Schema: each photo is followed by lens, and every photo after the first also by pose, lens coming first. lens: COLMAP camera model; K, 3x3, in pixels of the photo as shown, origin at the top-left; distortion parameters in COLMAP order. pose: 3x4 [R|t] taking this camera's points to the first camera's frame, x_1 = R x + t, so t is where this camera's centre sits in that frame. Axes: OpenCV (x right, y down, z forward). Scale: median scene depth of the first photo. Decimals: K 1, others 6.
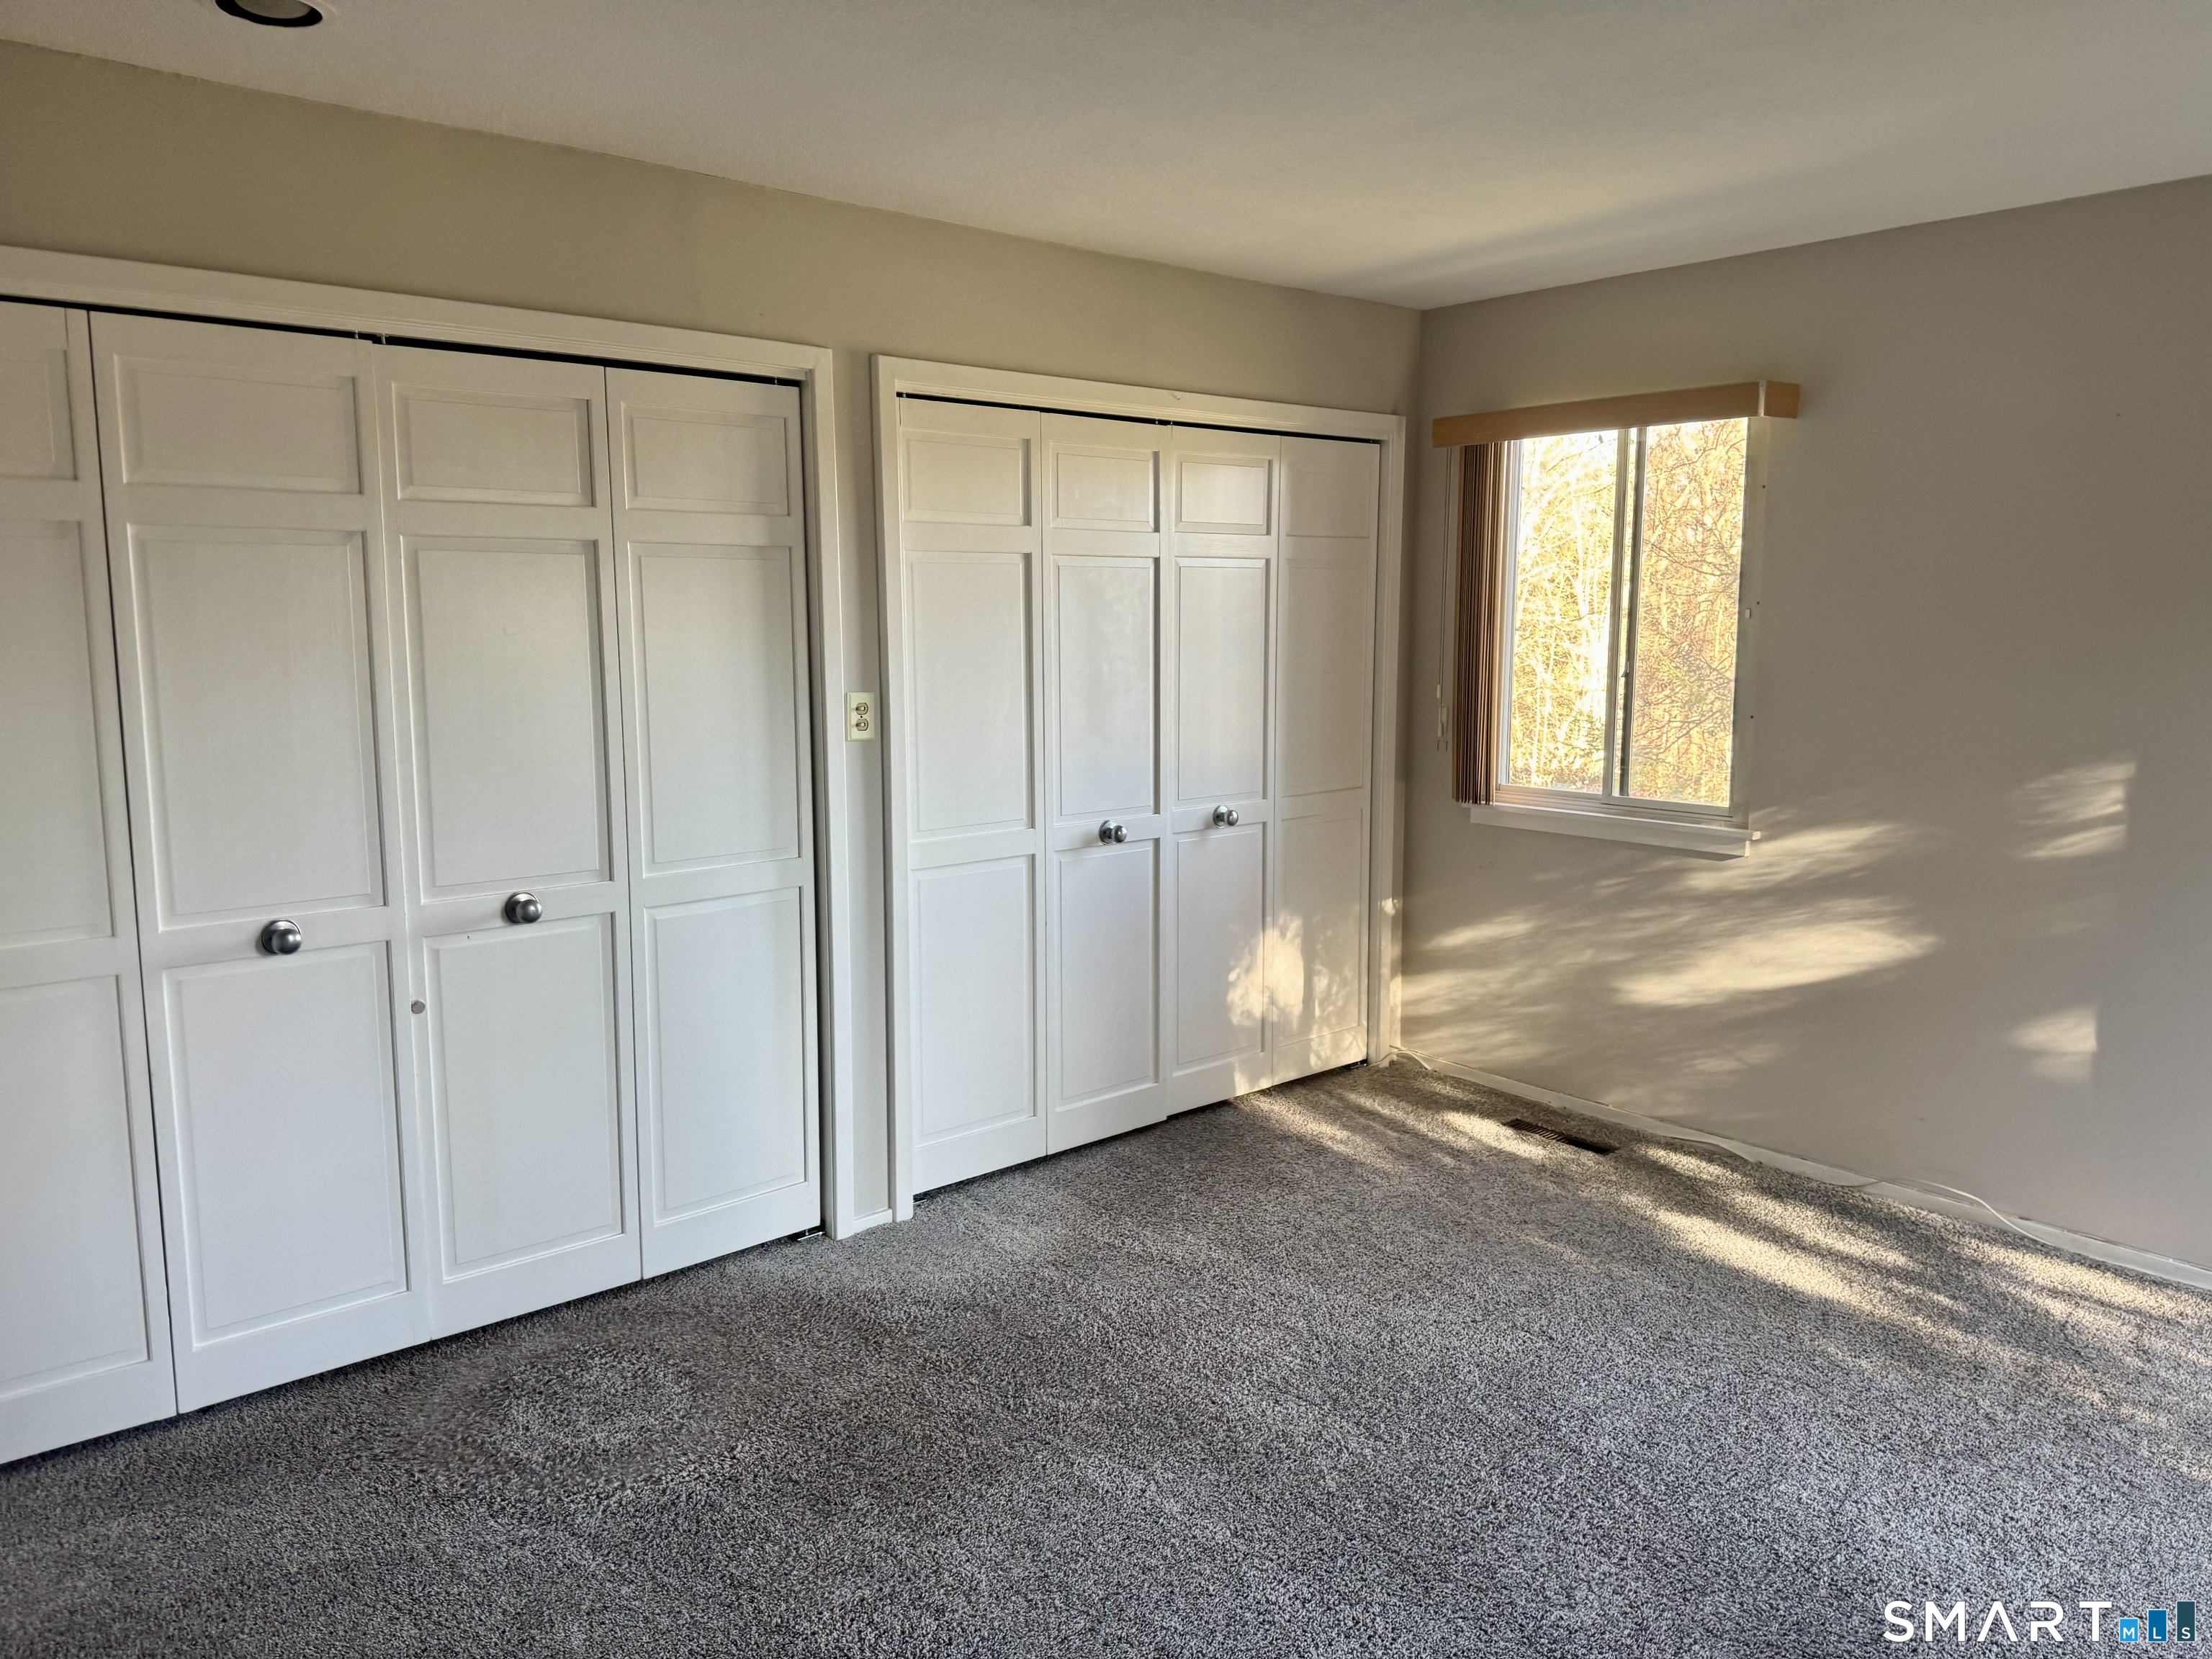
lens RADIAL K [[1565.0, 0, 1097.2], [0, 1565.0, 831.3], [0, 0, 1]] dist [0.066567, -0.001079]
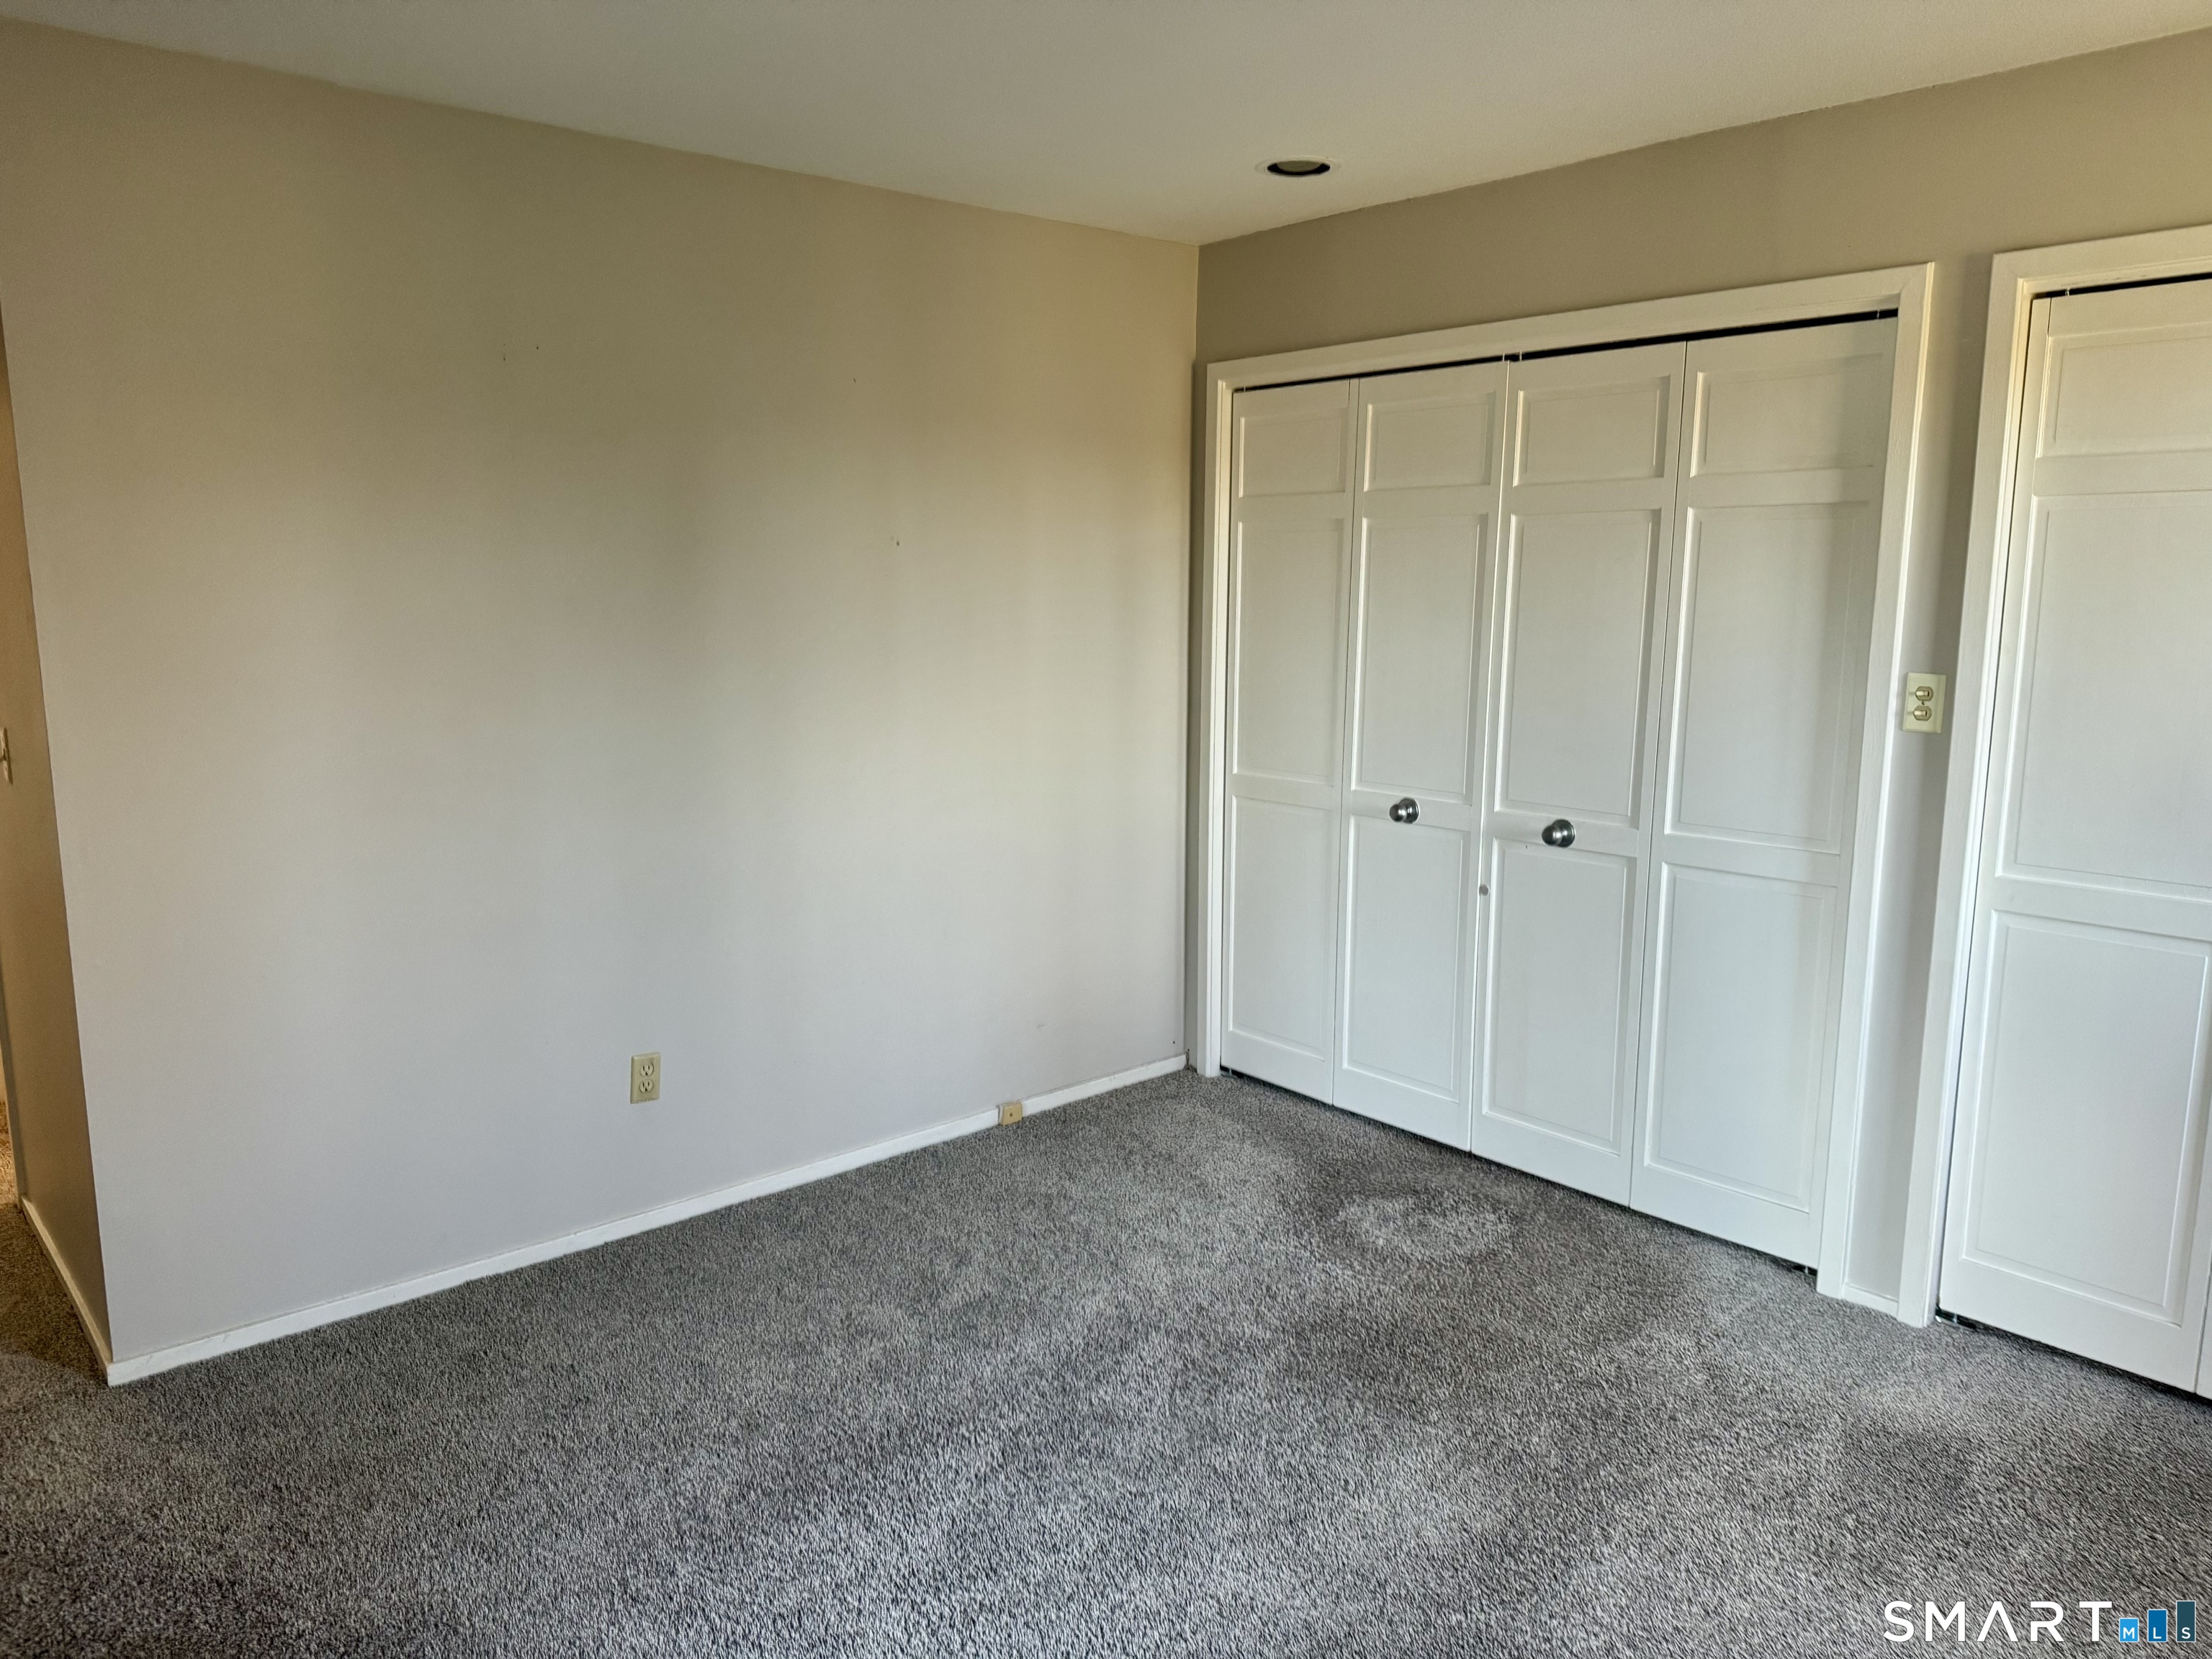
lens RADIAL K [[1816.2, 0, 1265.9], [0, 1816.2, 900.5], [0, 0, 1]] dist [0.142963, -0.255880]
pose [[0.015390, 0.179783, -0.983586, 0.935166], [-0.150046, 0.972979, 0.175496, -0.102945], [0.988559, 0.144882, 0.041950, 0.714201]]
